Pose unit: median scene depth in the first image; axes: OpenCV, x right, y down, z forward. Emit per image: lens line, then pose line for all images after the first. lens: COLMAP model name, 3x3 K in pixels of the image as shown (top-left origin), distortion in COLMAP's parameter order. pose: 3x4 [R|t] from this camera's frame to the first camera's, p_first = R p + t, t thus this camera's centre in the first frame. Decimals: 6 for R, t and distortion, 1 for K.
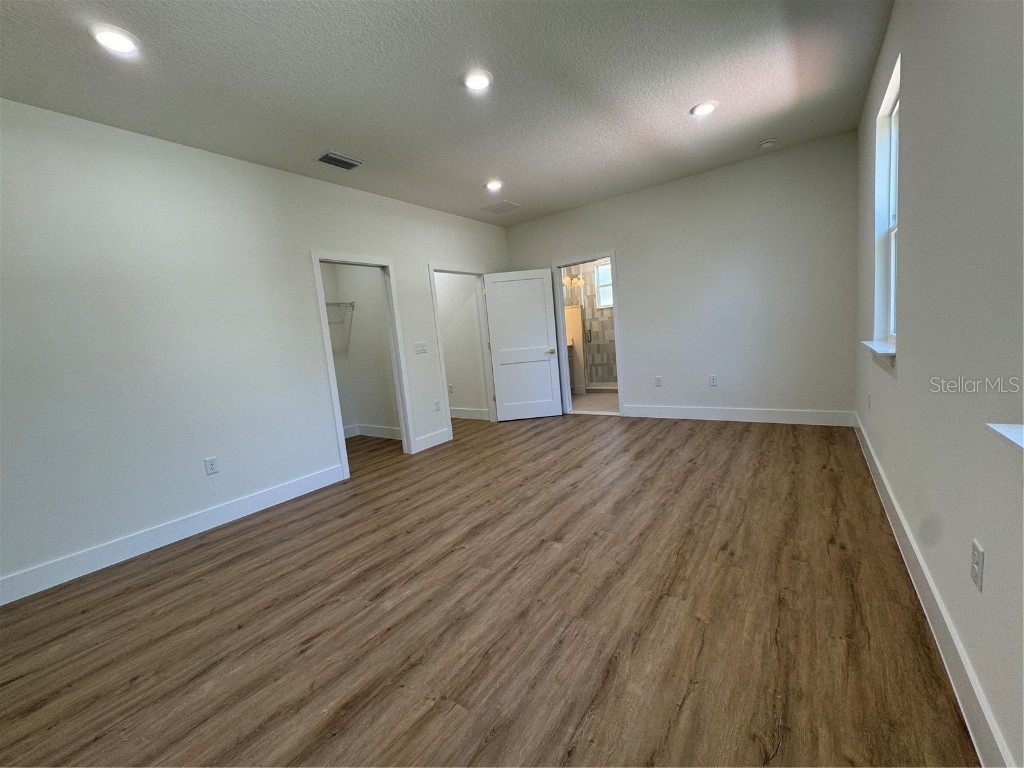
lens RADIAL K [[408.3, 0, 512.2], [0, 408.3, 384.0], [0, 0, 1]] dist [-0.001903, 0.000326]
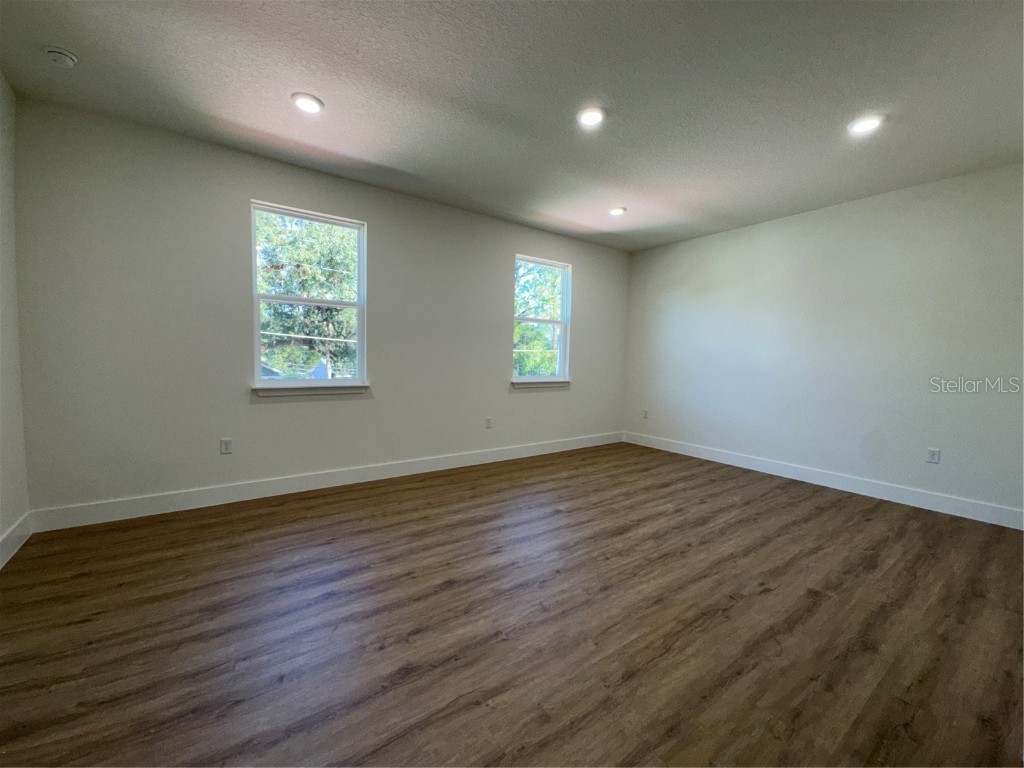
lens RADIAL K [[408.3, 0, 514.3], [0, 408.3, 384.9], [0, 0, 1]] dist [-0.001903, 0.000326]
pose [[-0.946660, 0.049075, 0.318474, -0.185632], [0.101852, 0.983236, 0.151241, -0.229659], [-0.305713, 0.175611, -0.935789, 2.033824]]
